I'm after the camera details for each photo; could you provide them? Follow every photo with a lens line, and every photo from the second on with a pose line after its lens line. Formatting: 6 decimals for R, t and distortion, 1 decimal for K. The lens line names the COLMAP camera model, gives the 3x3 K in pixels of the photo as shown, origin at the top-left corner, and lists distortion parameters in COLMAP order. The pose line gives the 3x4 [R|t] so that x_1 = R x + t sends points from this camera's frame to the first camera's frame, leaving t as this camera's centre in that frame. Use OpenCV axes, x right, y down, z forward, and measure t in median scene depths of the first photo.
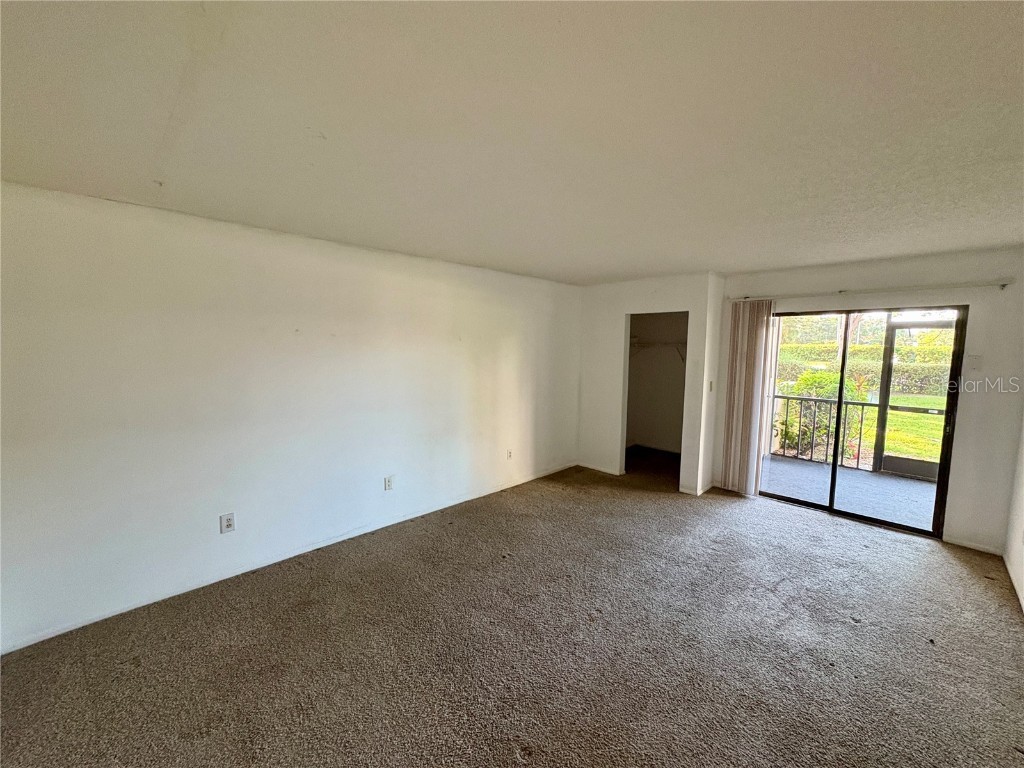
lens RADIAL K [[404.8, 0, 509.7], [0, 404.8, 385.9], [0, 0, 1]] dist [-0.000932, -0.000187]
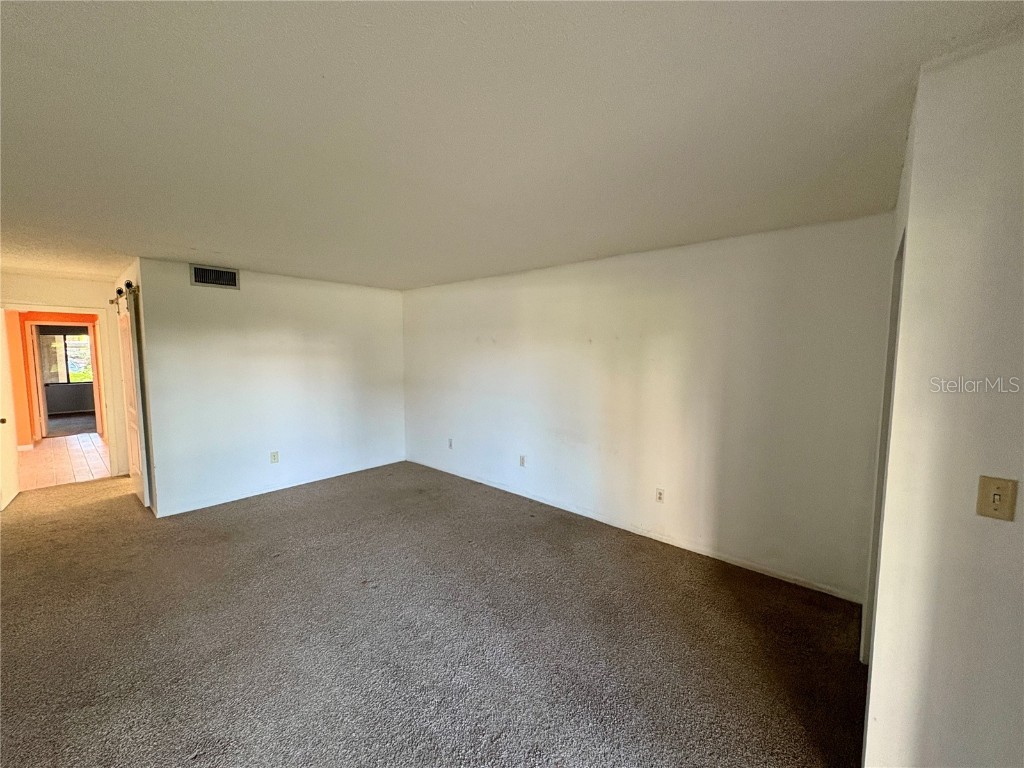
lens RADIAL K [[407.2, 0, 511.5], [0, 407.2, 382.9], [0, 0, 1]] dist [0.000141, 0.000447]
pose [[0.075524, 0.078258, -0.994068, 0.813863], [-0.098557, 0.992620, 0.070656, -0.069106], [0.992261, 0.092637, 0.082680, 0.764086]]
